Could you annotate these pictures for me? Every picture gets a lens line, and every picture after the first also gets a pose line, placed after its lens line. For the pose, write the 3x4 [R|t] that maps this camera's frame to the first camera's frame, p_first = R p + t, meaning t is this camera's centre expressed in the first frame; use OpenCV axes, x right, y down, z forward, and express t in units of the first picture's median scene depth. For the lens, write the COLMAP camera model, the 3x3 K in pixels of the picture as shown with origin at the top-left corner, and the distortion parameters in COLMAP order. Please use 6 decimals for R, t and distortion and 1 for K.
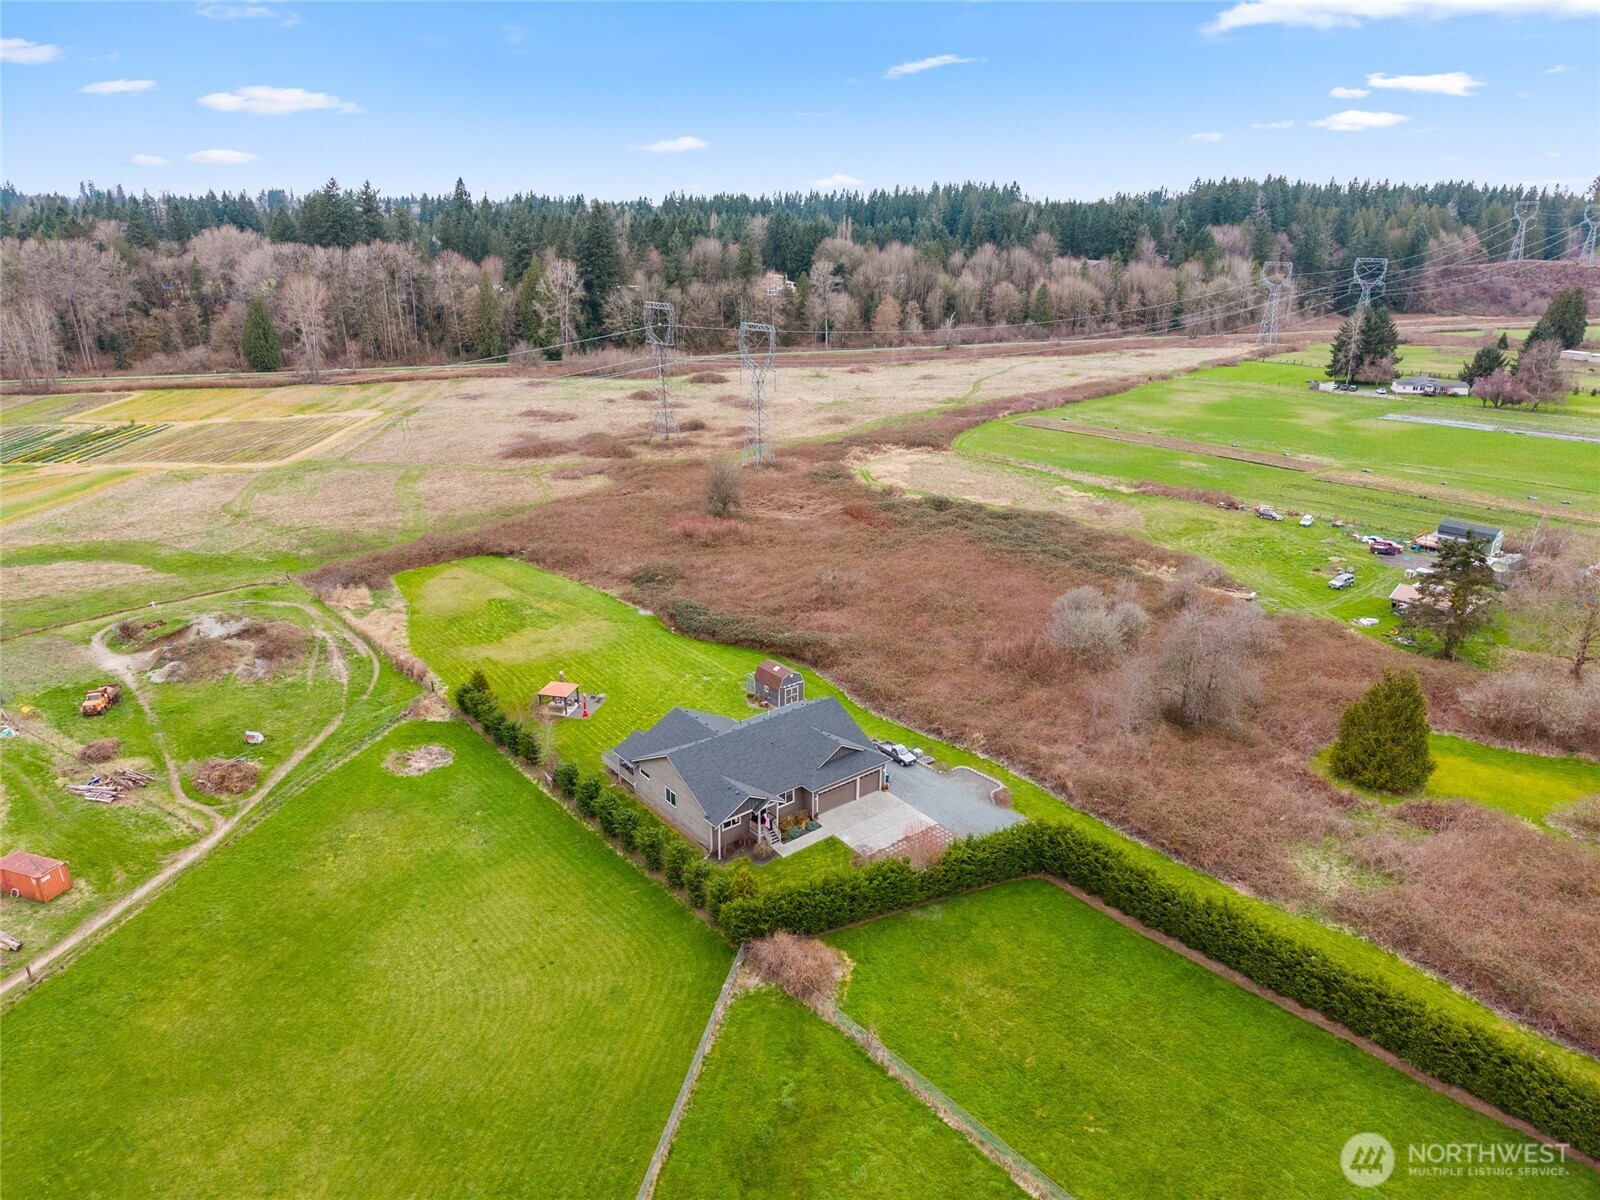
lens RADIAL K [[1069.8, 0, 794.2], [0, 1069.8, 605.4], [0, 0, 1]] dist [0.030563, -0.029746]
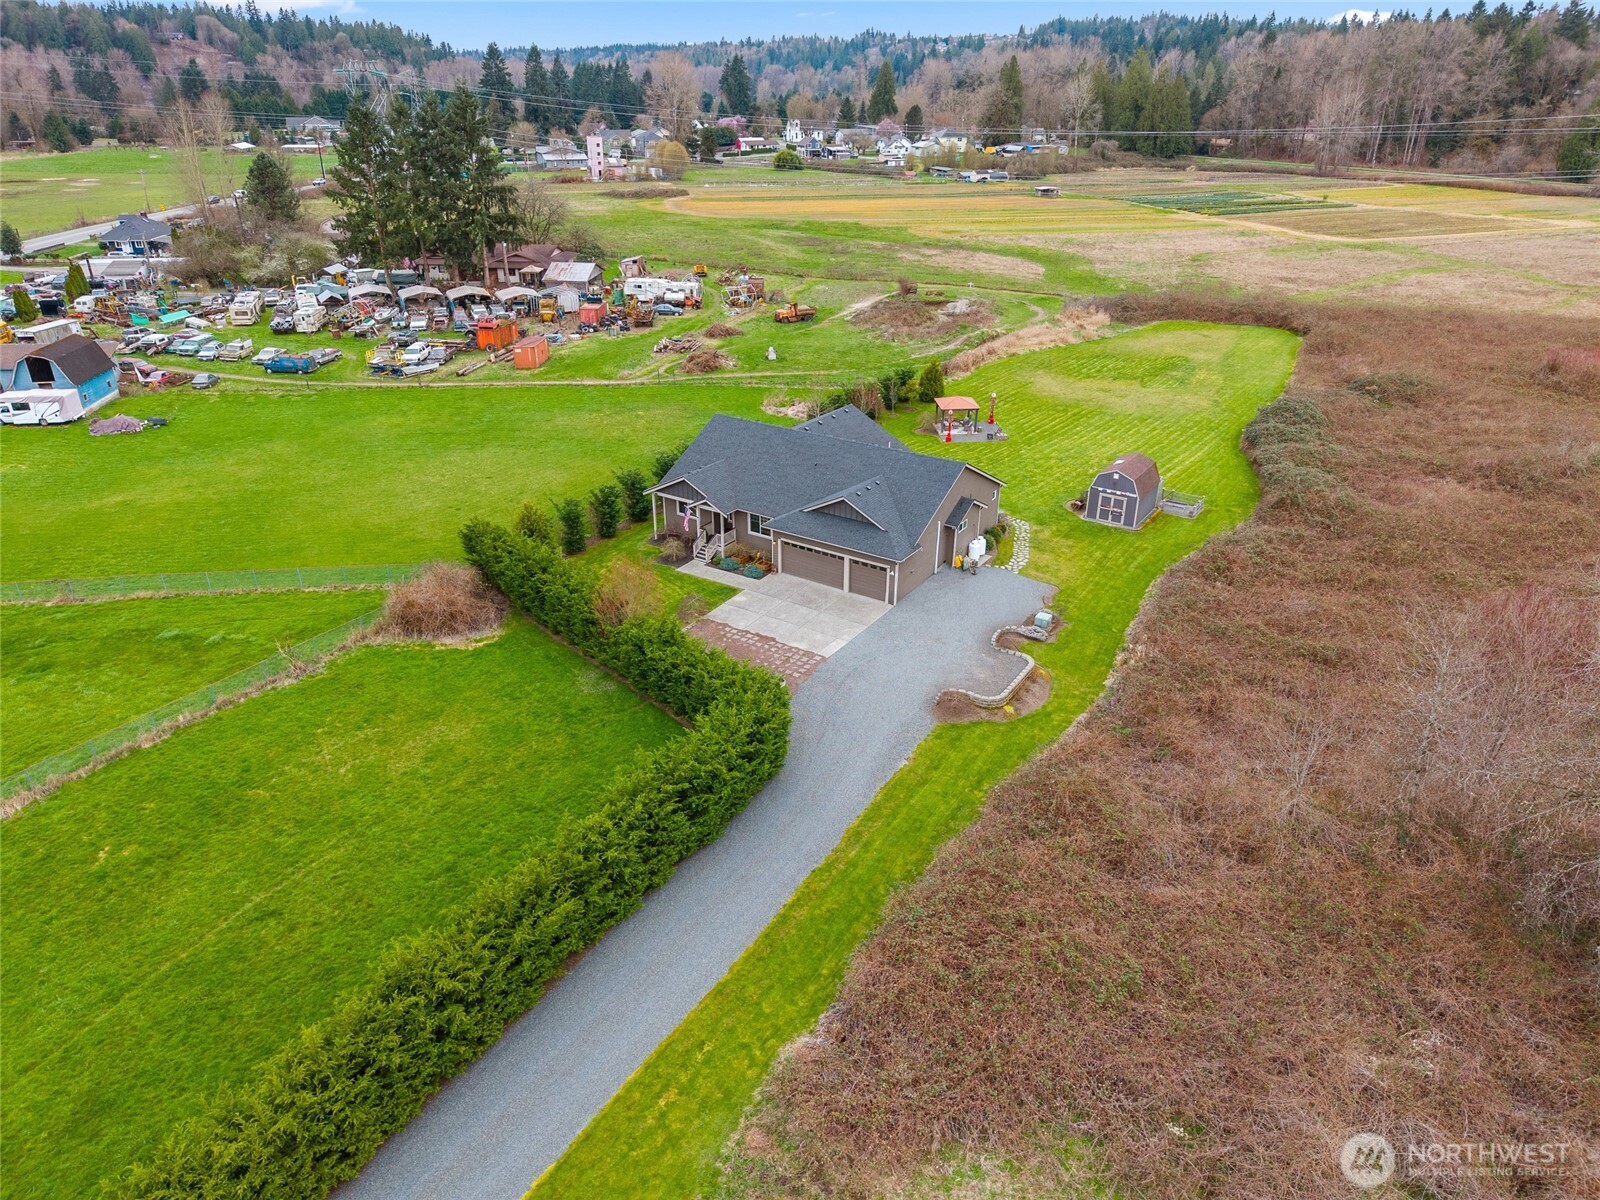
lens RADIAL K [[1069.8, 0, 794.2], [0, 1069.8, 605.4], [0, 0, 1]] dist [0.030563, -0.029746]
pose [[0.308694, 0.424431, -0.851214, 0.548131], [-0.325133, 0.888099, 0.324913, -0.010554], [0.893866, 0.176459, 0.412147, 0.637787]]
